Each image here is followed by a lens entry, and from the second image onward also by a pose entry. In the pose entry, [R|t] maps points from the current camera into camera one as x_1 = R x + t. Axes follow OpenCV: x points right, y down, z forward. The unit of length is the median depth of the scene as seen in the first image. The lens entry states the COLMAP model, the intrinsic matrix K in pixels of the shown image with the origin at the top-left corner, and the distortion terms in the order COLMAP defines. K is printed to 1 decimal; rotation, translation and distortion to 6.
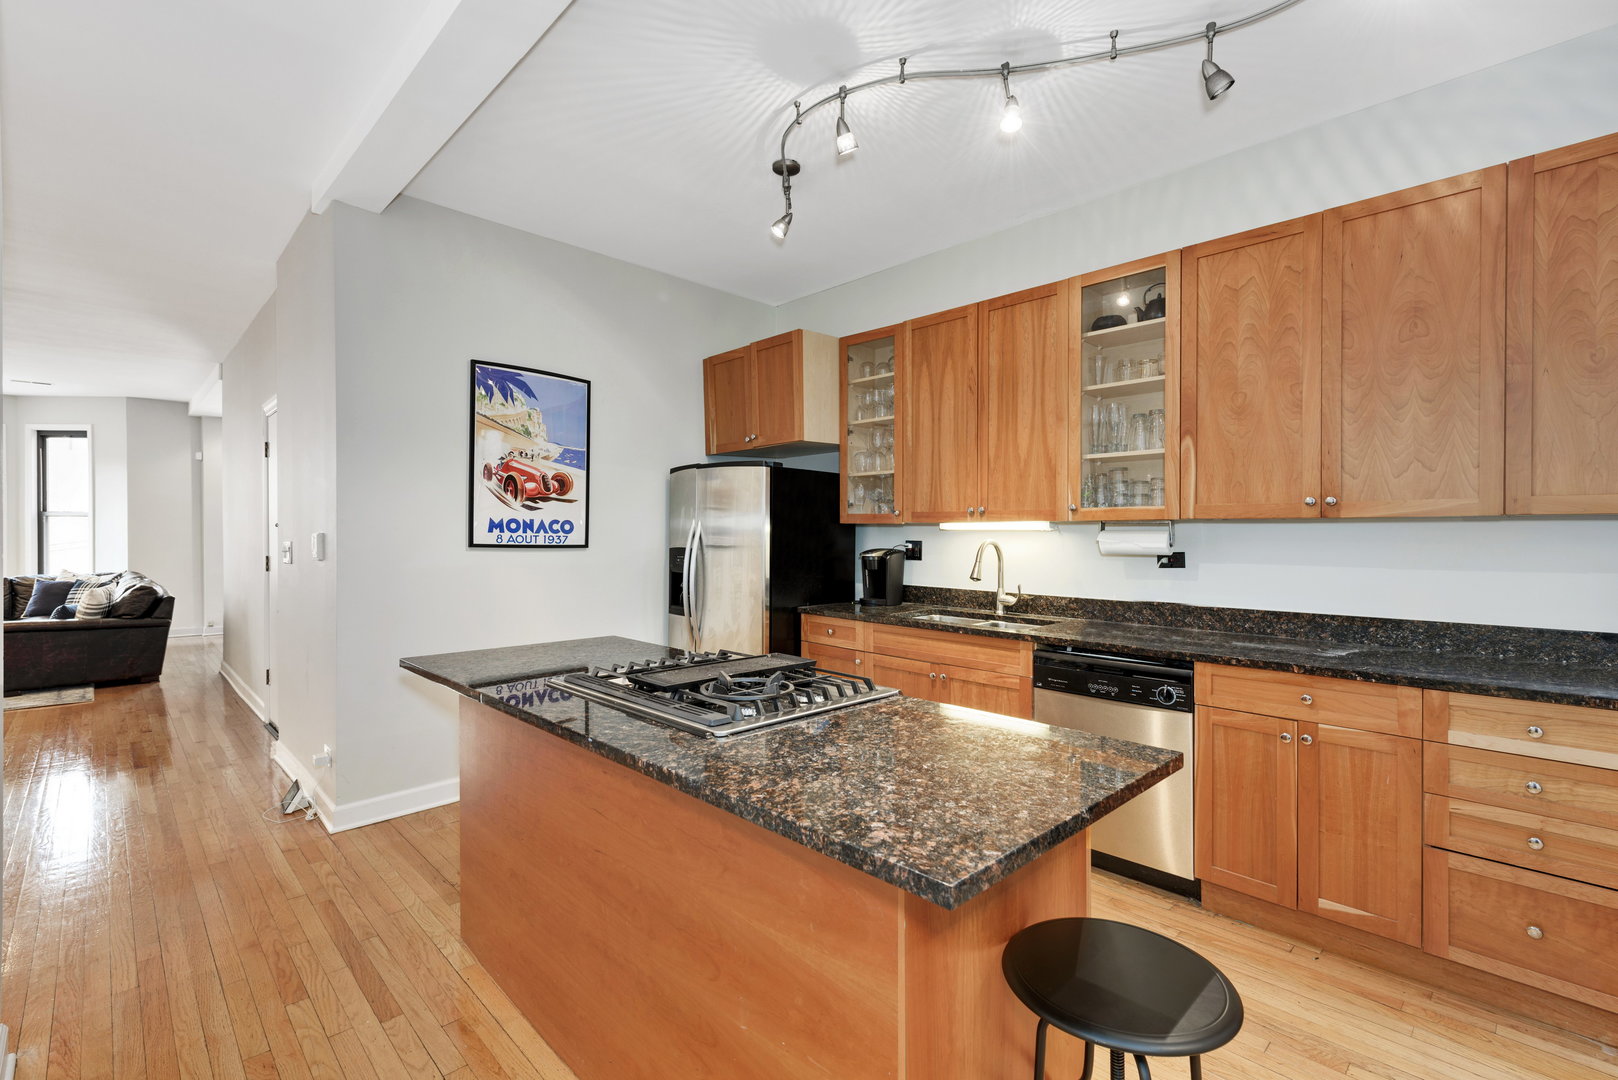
lens RADIAL K [[741.4, 0, 840.0], [0, 741.4, 534.8], [0, 0, 1]] dist [0.001027, -0.000053]
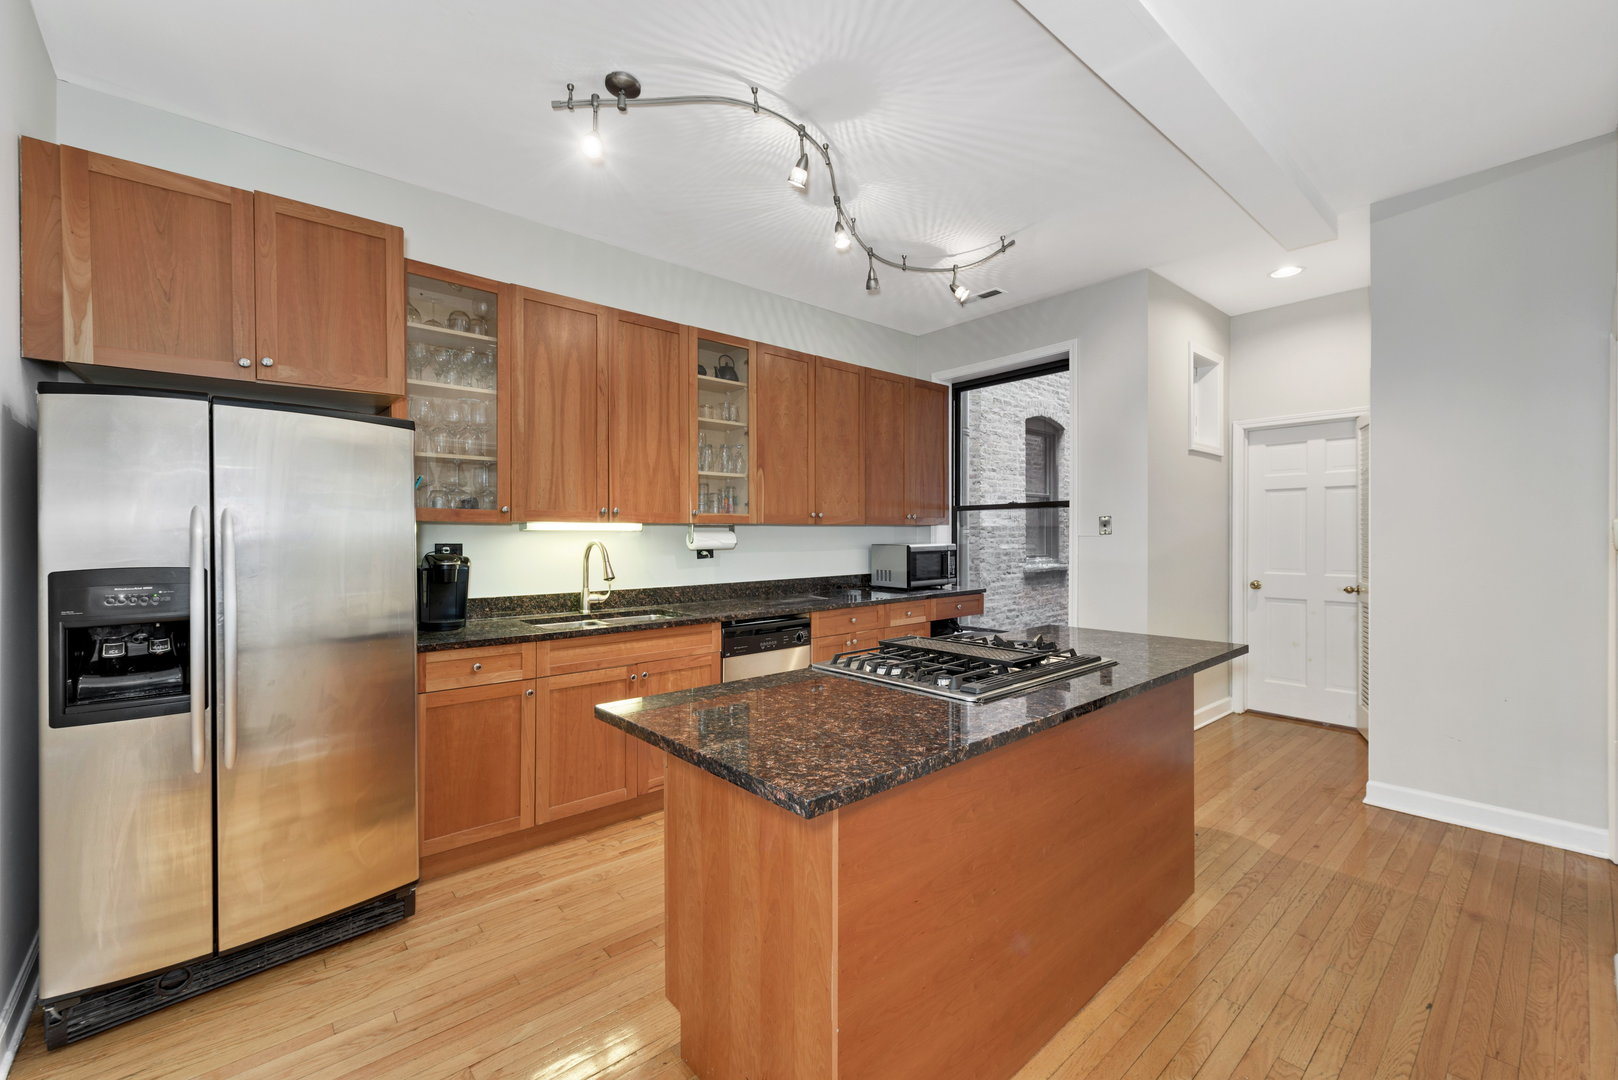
lens RADIAL K [[653.5, 0, 808.8], [0, 653.5, 532.2], [0, 0, 1]] dist [0.001151, 0.000006]
pose [[0.070246, 0.001633, 0.997528, -0.653533], [0.007879, 0.999967, -0.002192, 0.000272], [-0.997499, 0.008013, 0.070231, 0.629731]]
